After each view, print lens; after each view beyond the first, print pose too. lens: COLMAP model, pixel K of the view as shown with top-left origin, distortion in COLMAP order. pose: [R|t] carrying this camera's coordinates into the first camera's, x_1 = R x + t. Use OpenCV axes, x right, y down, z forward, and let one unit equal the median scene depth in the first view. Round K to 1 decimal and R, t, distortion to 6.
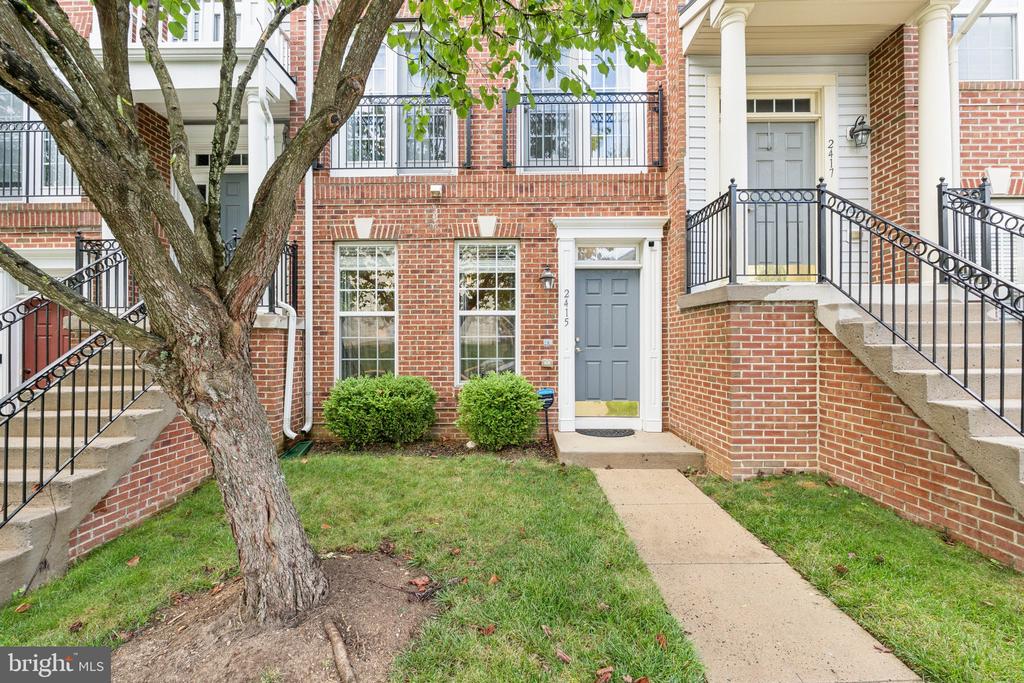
lens RADIAL K [[463.3, 0, 511.3], [0, 463.3, 345.0], [0, 0, 1]] dist [-0.004842, -0.000487]
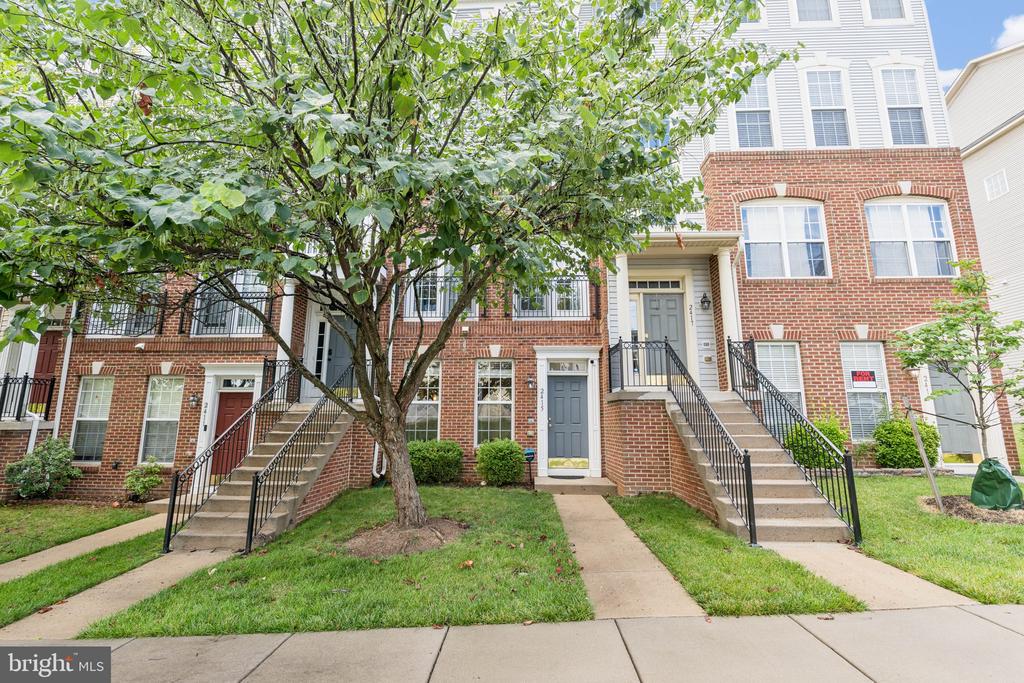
lens RADIAL K [[463.3, 0, 510.2], [0, 463.3, 339.5], [0, 0, 1]] dist [-0.004842, -0.000487]
pose [[0.999701, 0.002488, -0.024306, 0.045959], [-0.006737, 0.984305, -0.176346, 0.001131], [0.023485, 0.176457, 0.984028, -0.698892]]
